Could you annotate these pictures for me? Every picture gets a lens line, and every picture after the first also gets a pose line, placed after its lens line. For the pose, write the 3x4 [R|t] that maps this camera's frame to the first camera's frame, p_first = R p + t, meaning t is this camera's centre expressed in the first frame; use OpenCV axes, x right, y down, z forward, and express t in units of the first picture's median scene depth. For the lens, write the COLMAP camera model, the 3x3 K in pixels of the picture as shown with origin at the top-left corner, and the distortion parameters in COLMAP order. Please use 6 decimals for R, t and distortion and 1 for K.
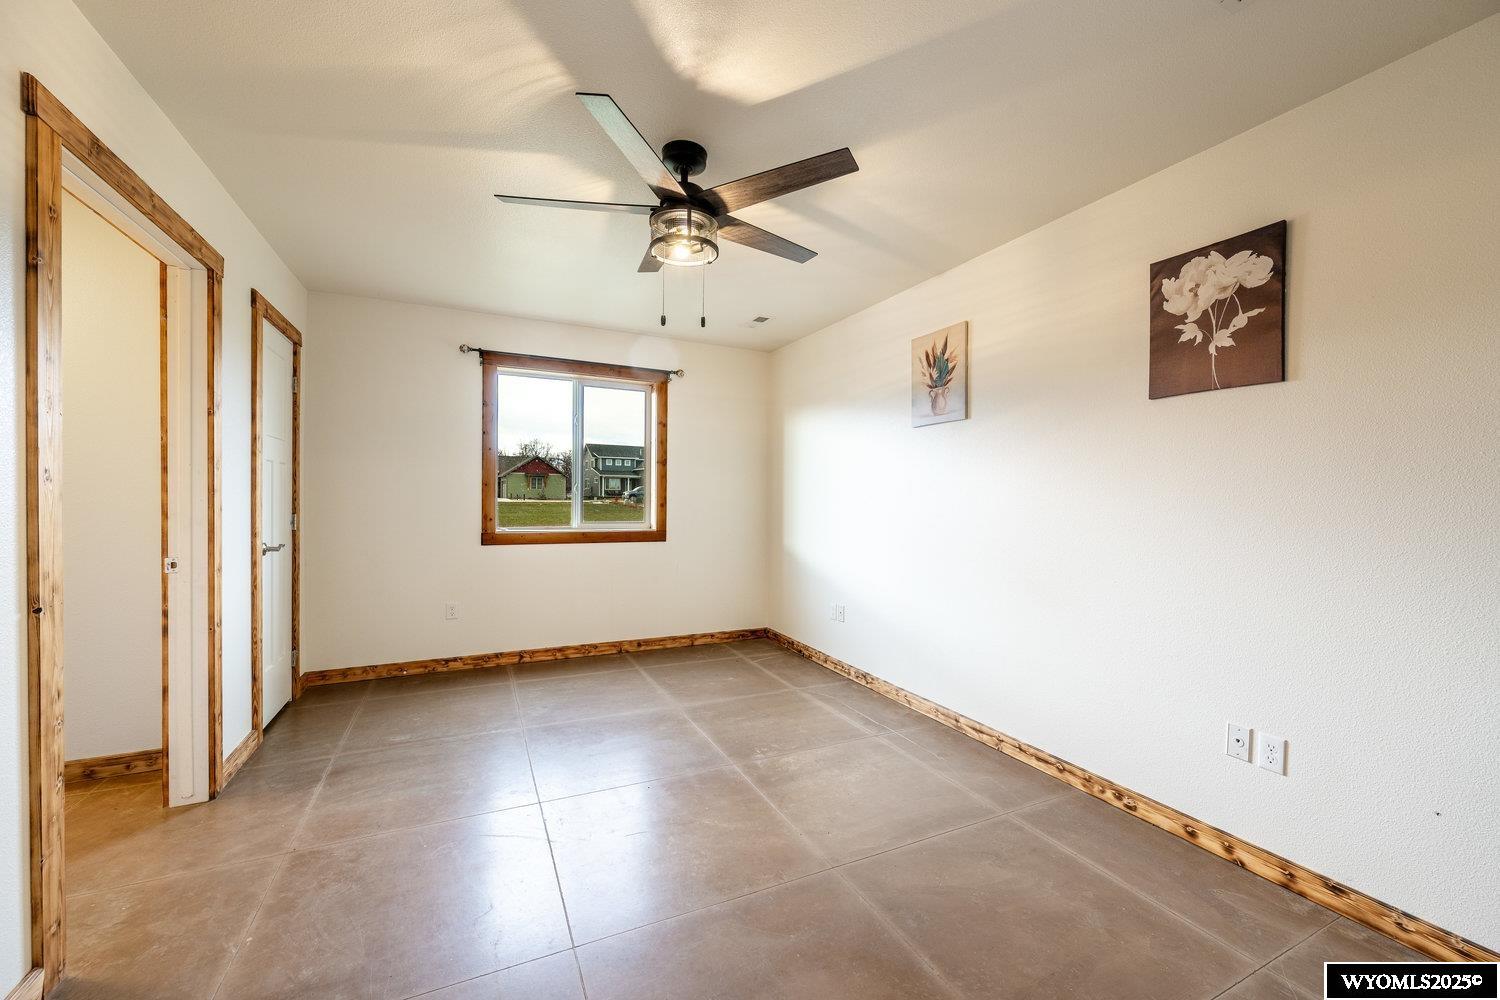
lens RADIAL K [[584.1, 0, 750.8], [0, 584.1, 497.7], [0, 0, 1]] dist [-0.002877, 0.000408]
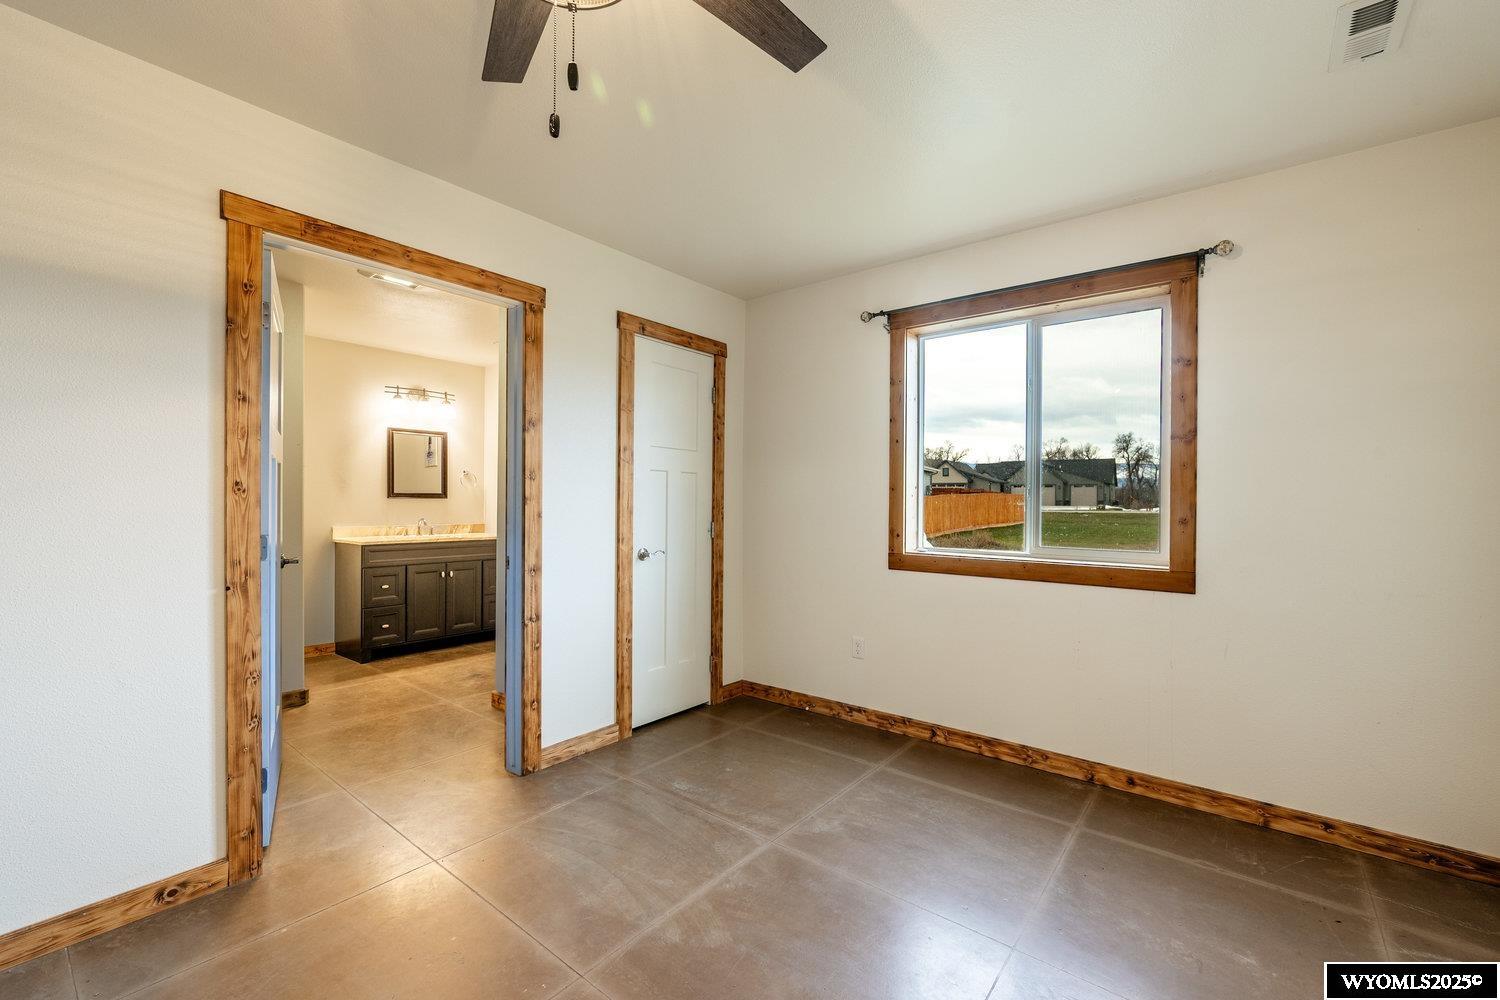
lens RADIAL K [[624.6, 0, 751.8], [0, 624.6, 503.2], [0, 0, 1]] dist [-0.003931, -0.000286]
pose [[0.435797, -0.004418, -0.900034, 0.189167], [-0.002630, 0.999977, -0.006182, 0.001082], [0.900041, 0.005061, 0.435776, 0.476922]]
